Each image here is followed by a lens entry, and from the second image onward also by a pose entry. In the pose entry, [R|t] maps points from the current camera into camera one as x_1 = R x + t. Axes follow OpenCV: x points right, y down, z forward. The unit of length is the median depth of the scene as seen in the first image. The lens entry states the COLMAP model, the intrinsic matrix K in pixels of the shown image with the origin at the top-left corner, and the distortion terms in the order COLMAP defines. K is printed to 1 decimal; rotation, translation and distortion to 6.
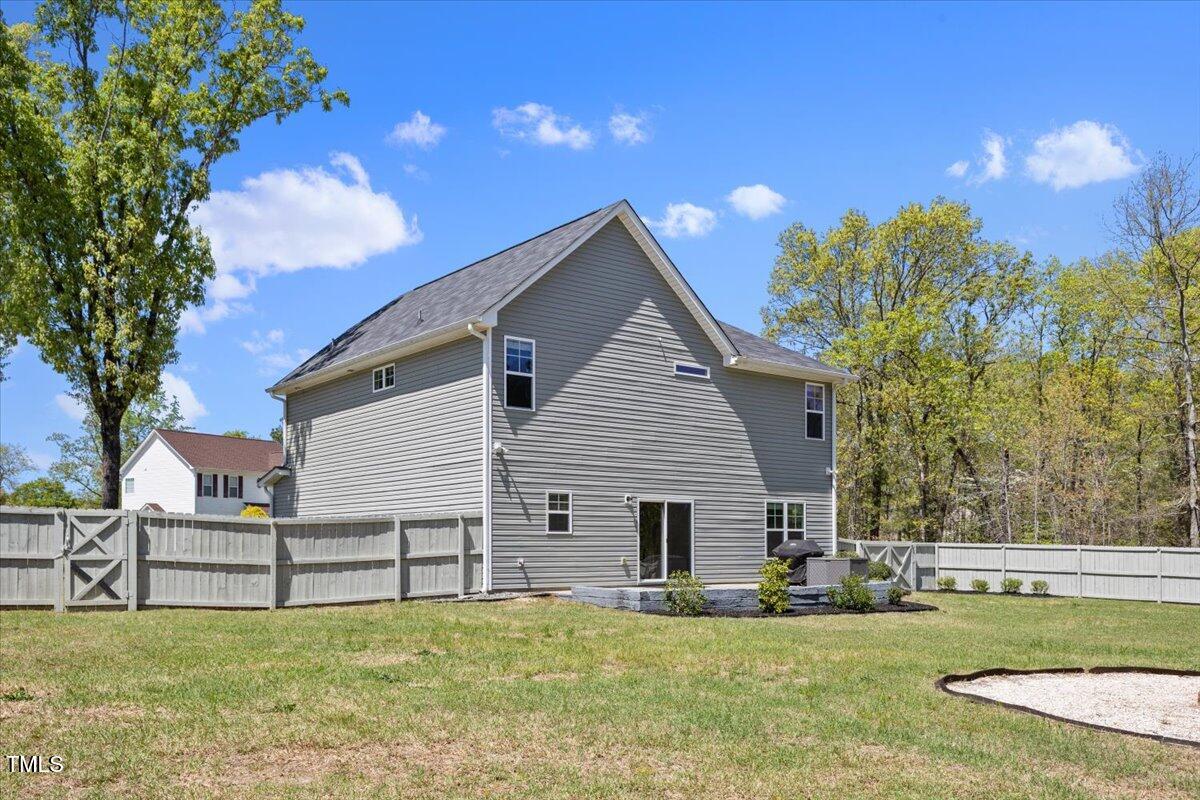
lens RADIAL K [[1002.9, 0, 596.7], [0, 1002.9, 537.0], [0, 0, 1]] dist [0.025442, -0.037386]
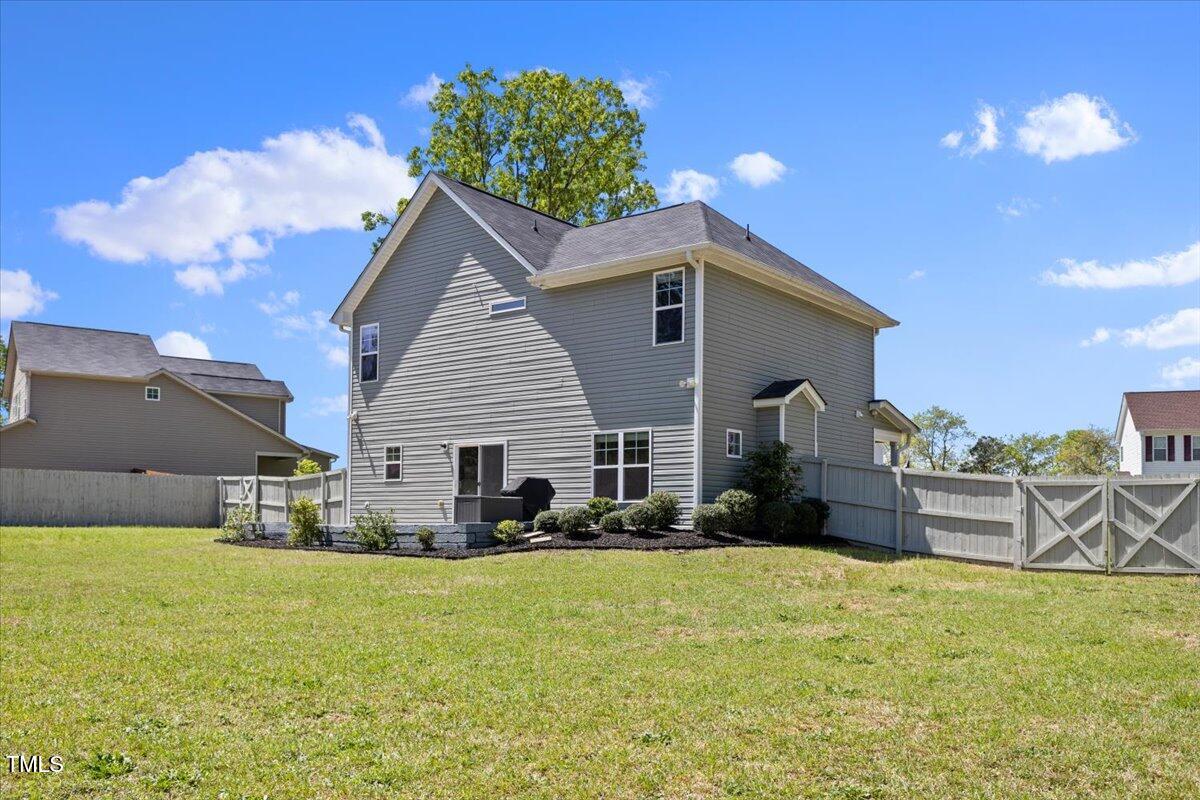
lens RADIAL K [[996.6, 0, 601.1], [0, 996.6, 508.0], [0, 0, 1]] dist [0.014609, 0.002771]
pose [[0.226129, -0.013639, -0.974002, 1.163773], [-0.000407, 0.999901, -0.014096, 0.045094], [0.974097, 0.003584, 0.226101, 0.977993]]
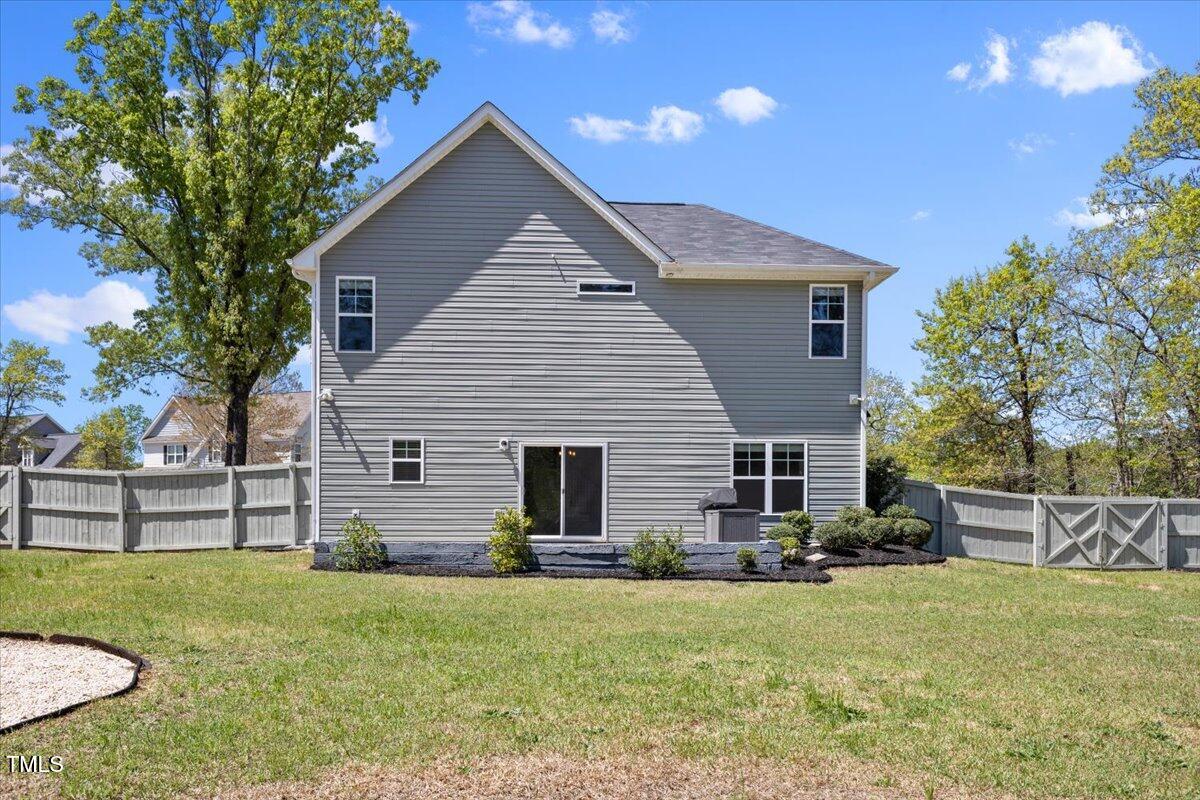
lens RADIAL K [[1002.9, 0, 596.7], [0, 1002.9, 537.0], [0, 0, 1]] dist [0.025442, -0.037386]
pose [[0.813329, 0.011455, -0.581691, 0.648139], [0.001349, 0.999766, 0.021575, 0.026422], [0.581803, -0.018332, 0.813123, 0.348802]]
